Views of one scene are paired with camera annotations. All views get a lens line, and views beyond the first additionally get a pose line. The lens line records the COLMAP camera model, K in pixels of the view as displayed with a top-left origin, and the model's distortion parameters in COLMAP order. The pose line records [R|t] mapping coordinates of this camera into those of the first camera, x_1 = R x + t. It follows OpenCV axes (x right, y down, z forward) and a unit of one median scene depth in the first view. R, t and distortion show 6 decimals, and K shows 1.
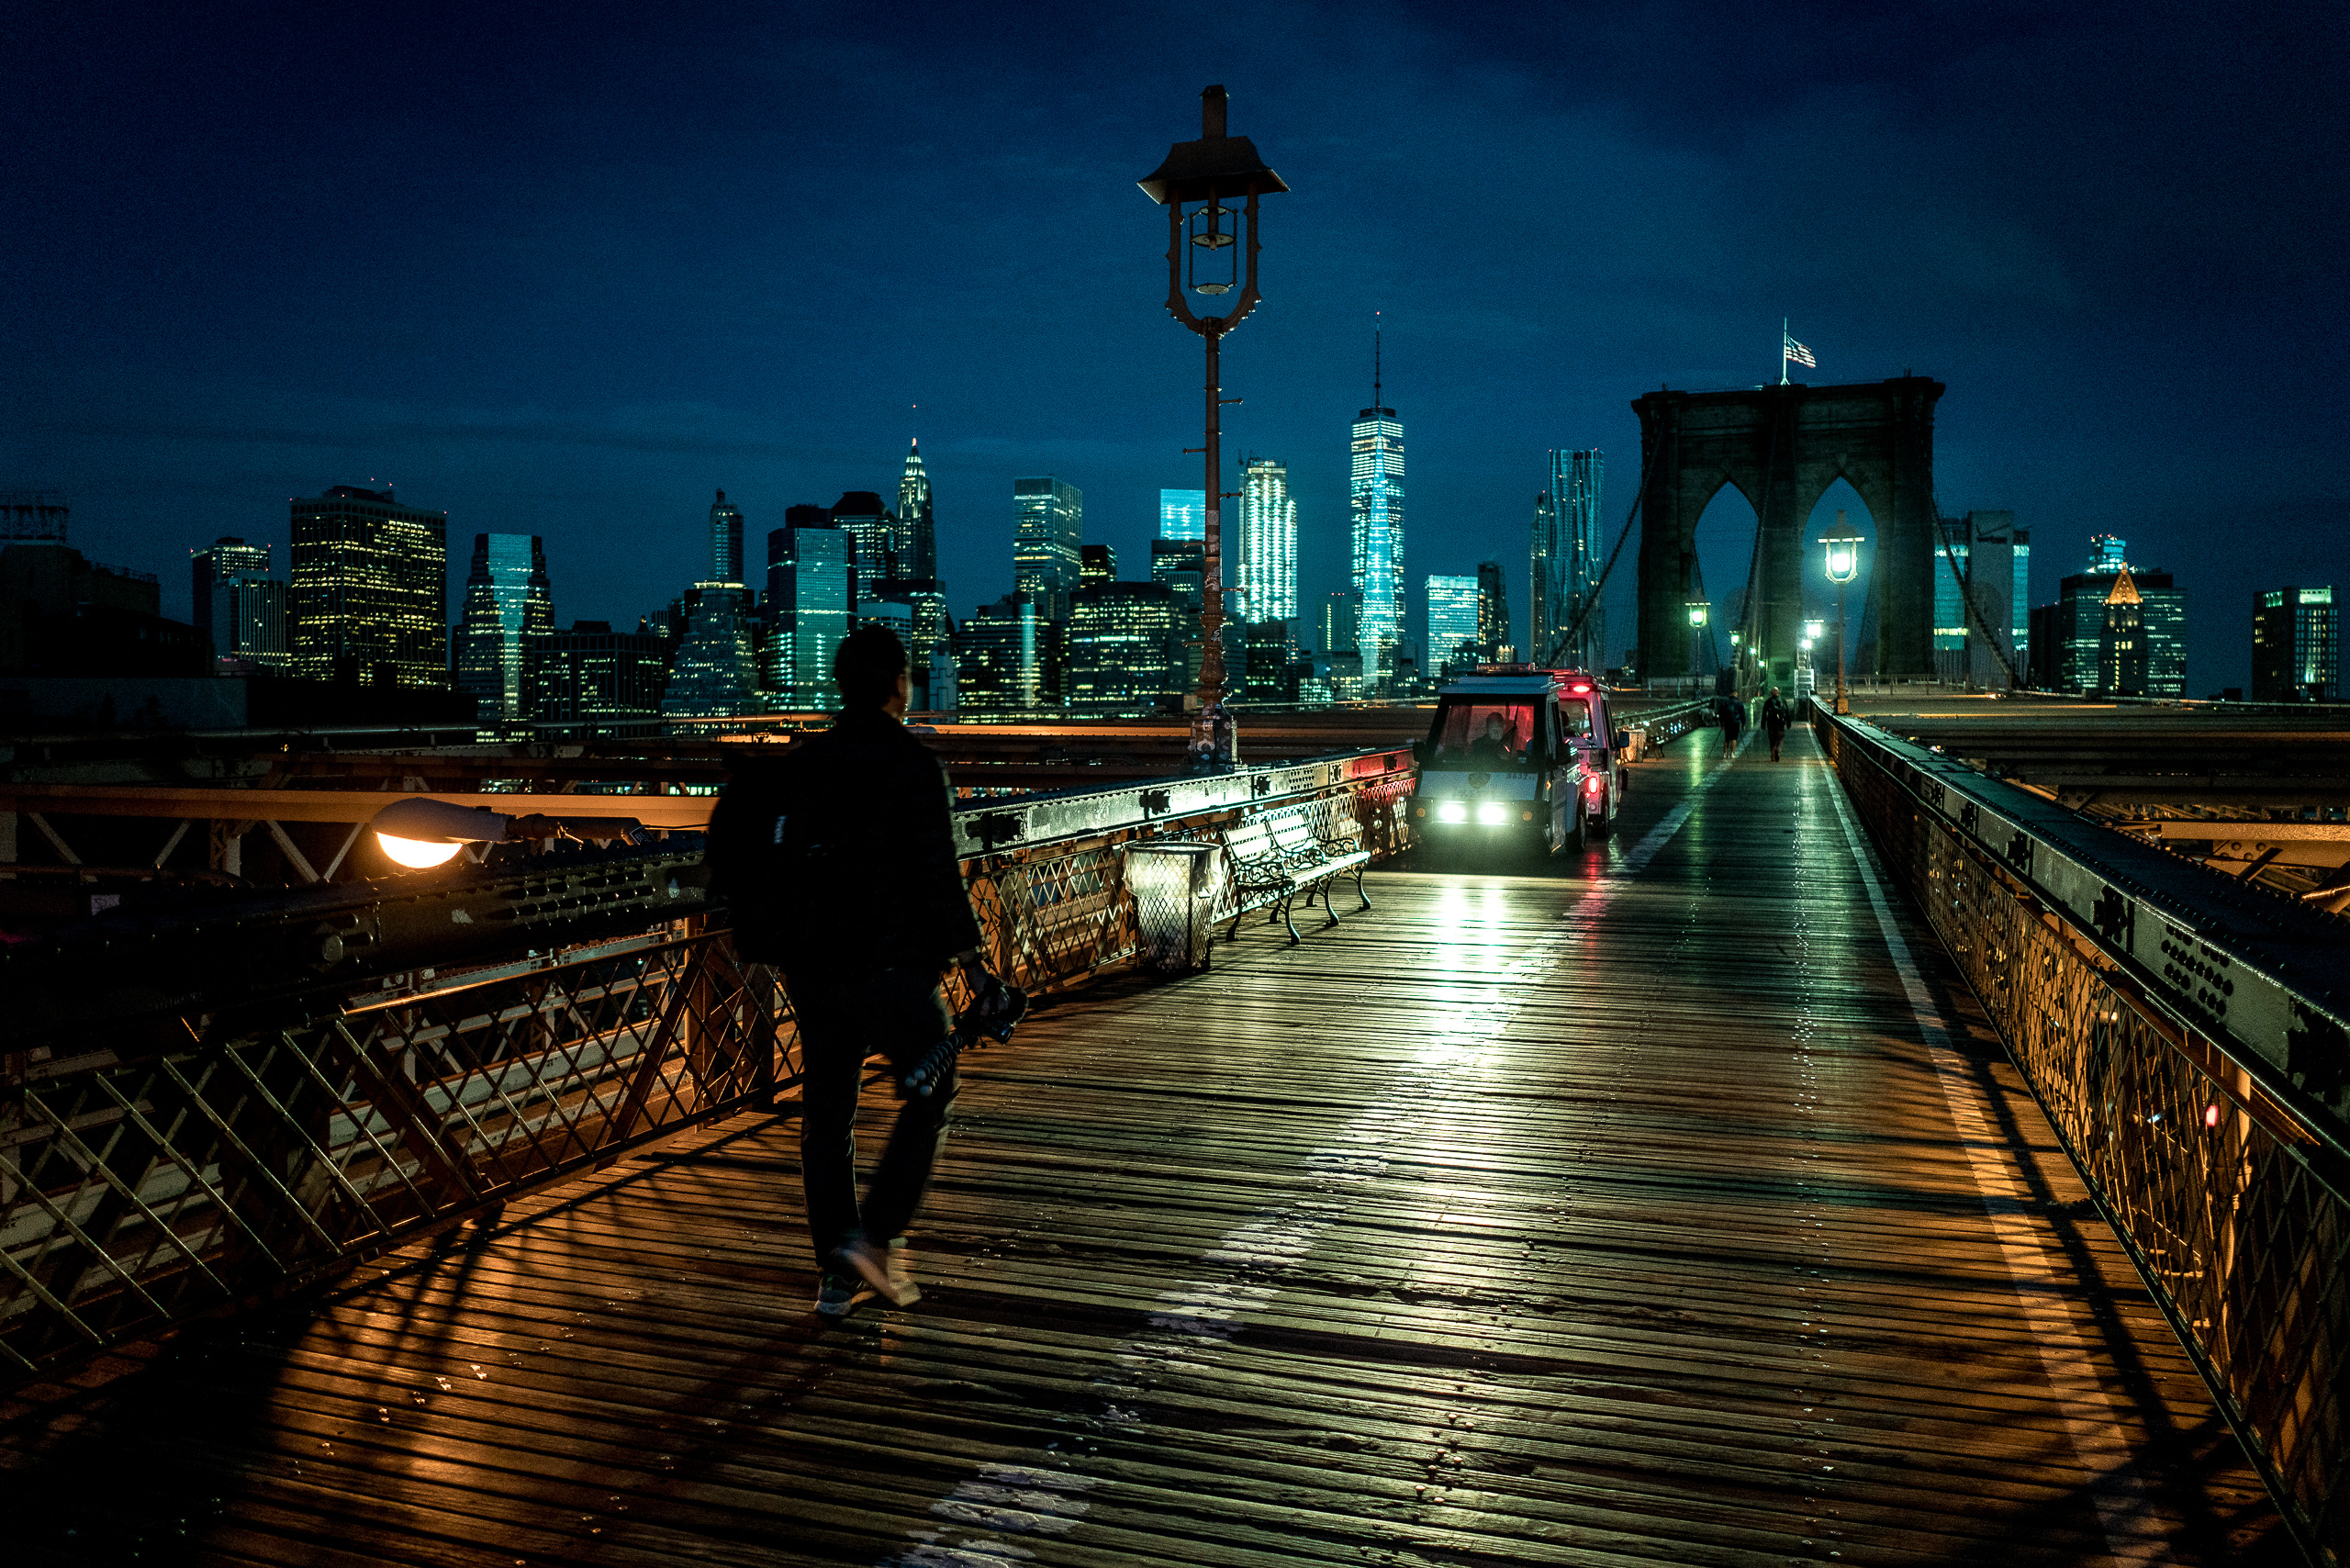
lens RADIAL K [[1835.3, 0, 1176.1], [0, 1835.3, 814.2], [0, 0, 1]] dist [0.002190, 0.001149]
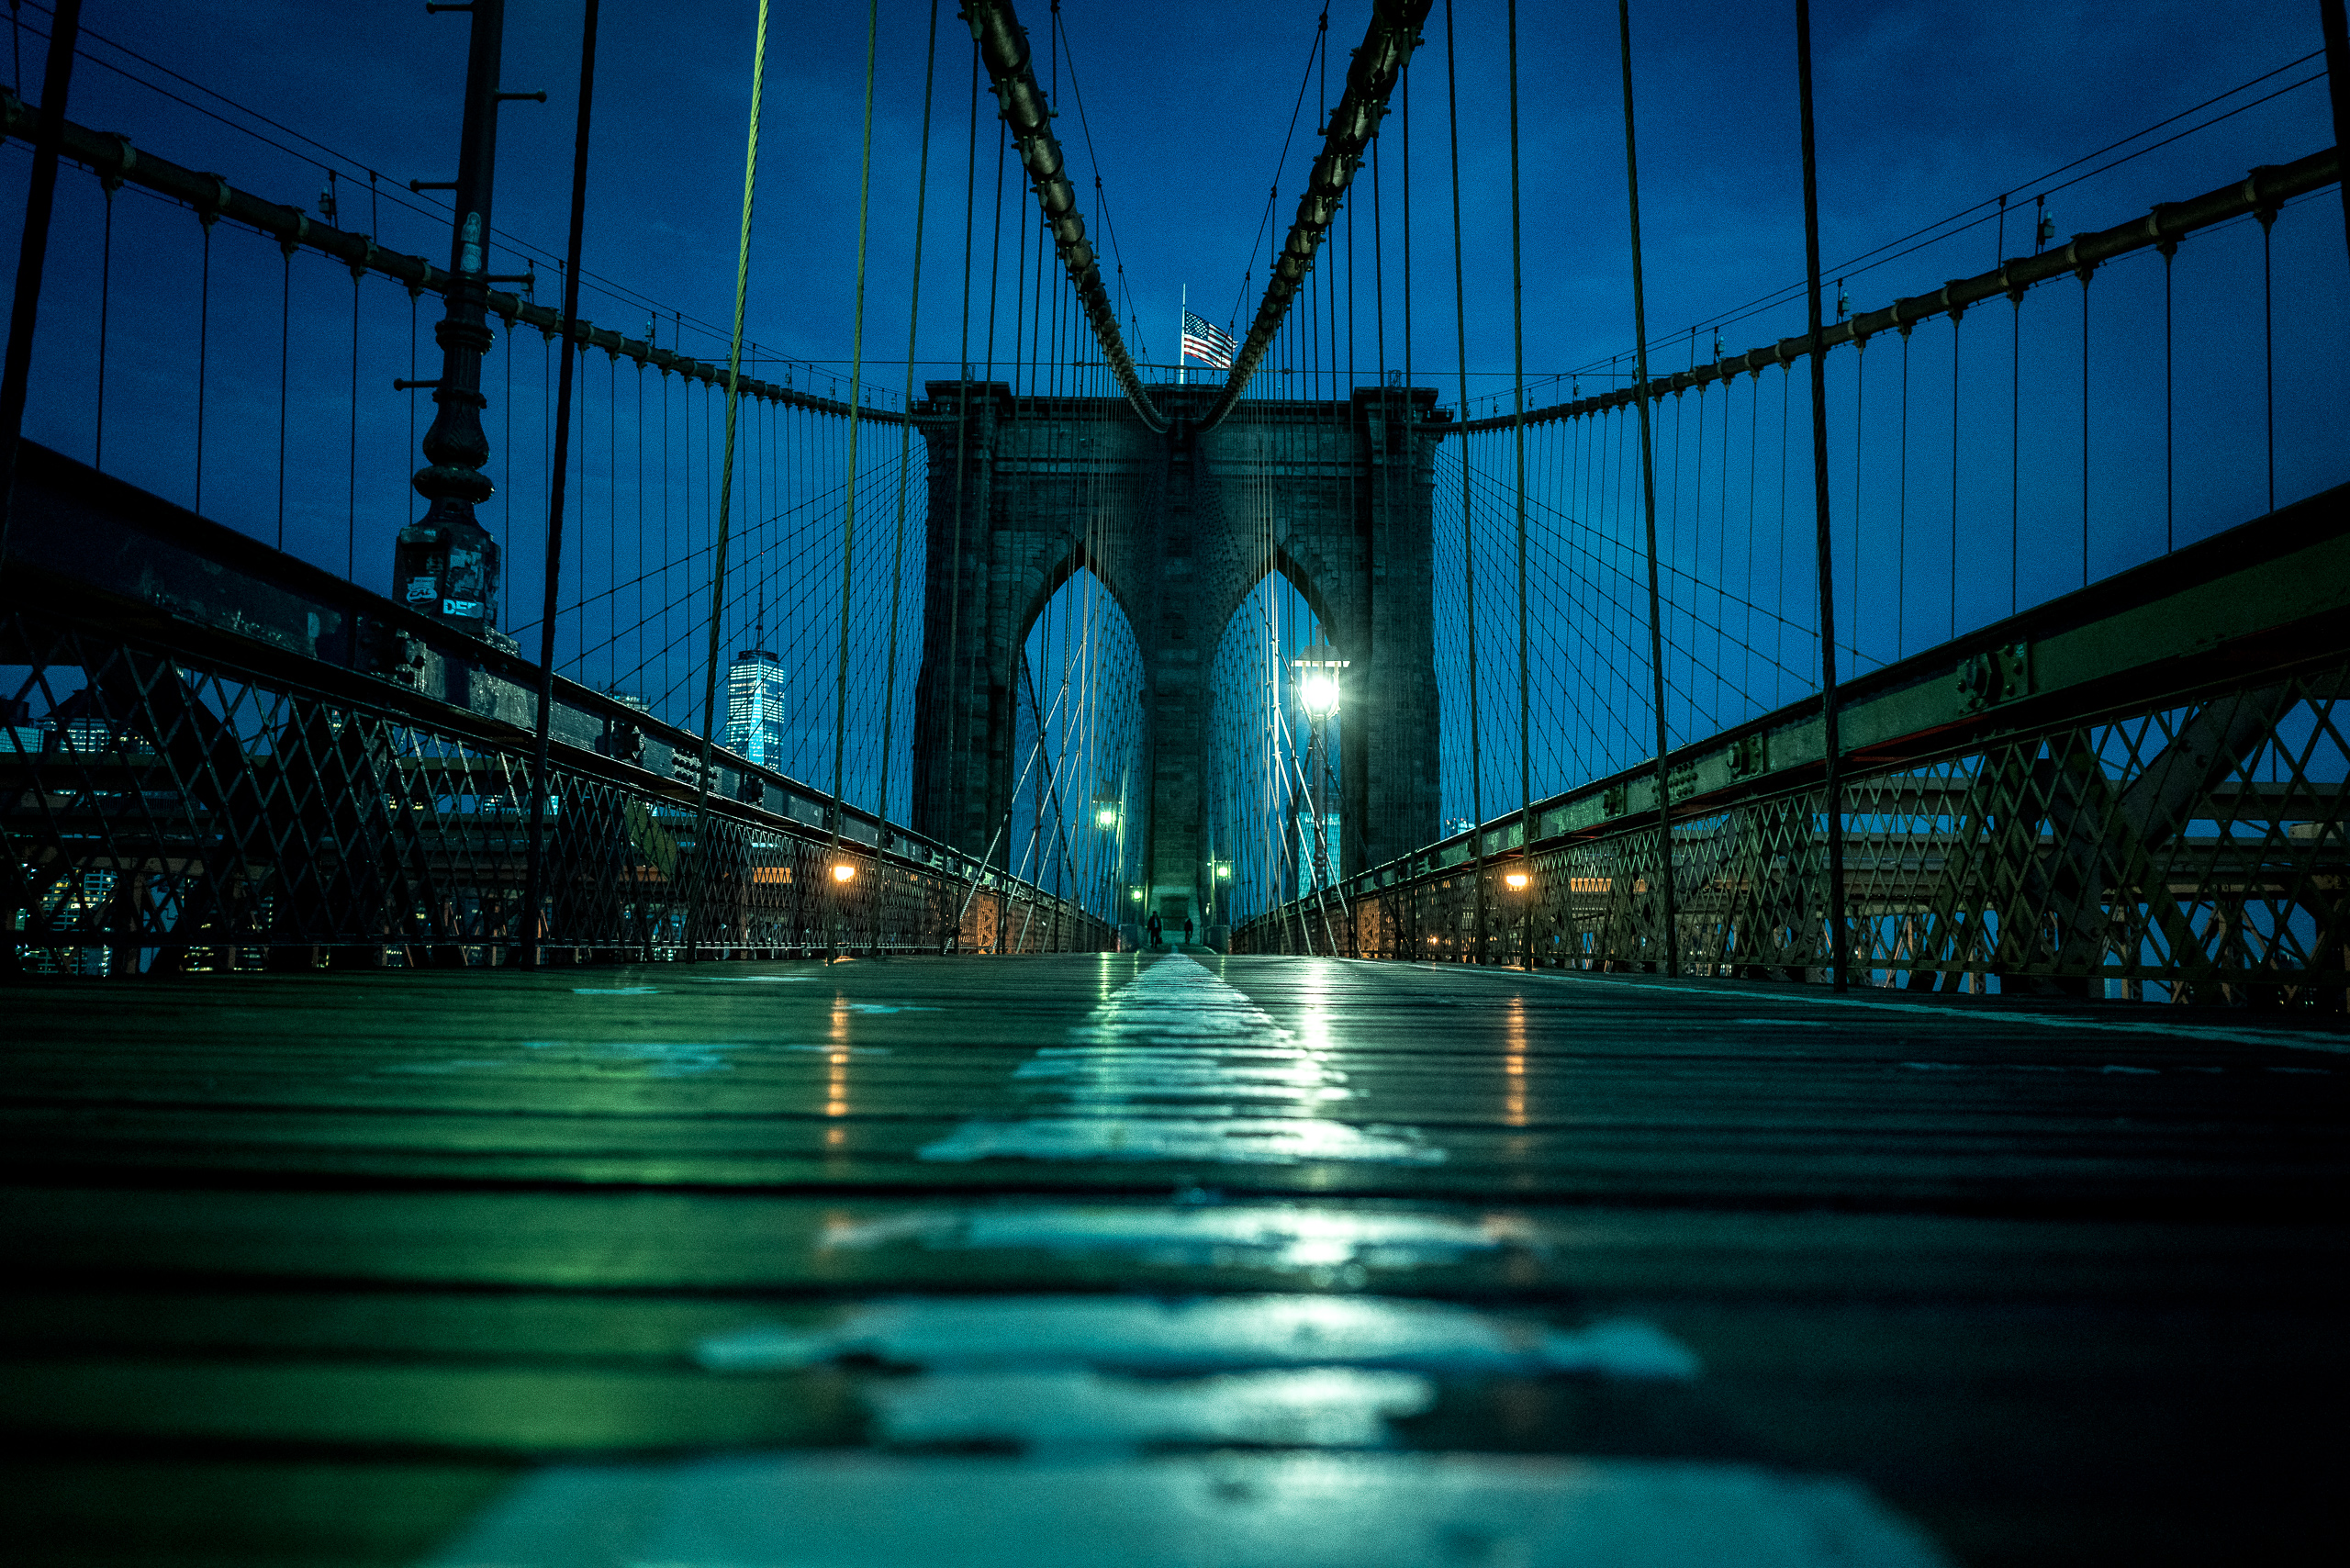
lens RADIAL K [[1835.3, 0, 1176.1], [0, 1835.3, 814.2], [0, 0, 1]] dist [0.002190, 0.001149]
pose [[0.948838, 0.048279, 0.312051, 0.163325], [-0.002136, 0.989201, -0.146552, -0.028909], [-0.315757, 0.138387, 0.938694, 0.497918]]
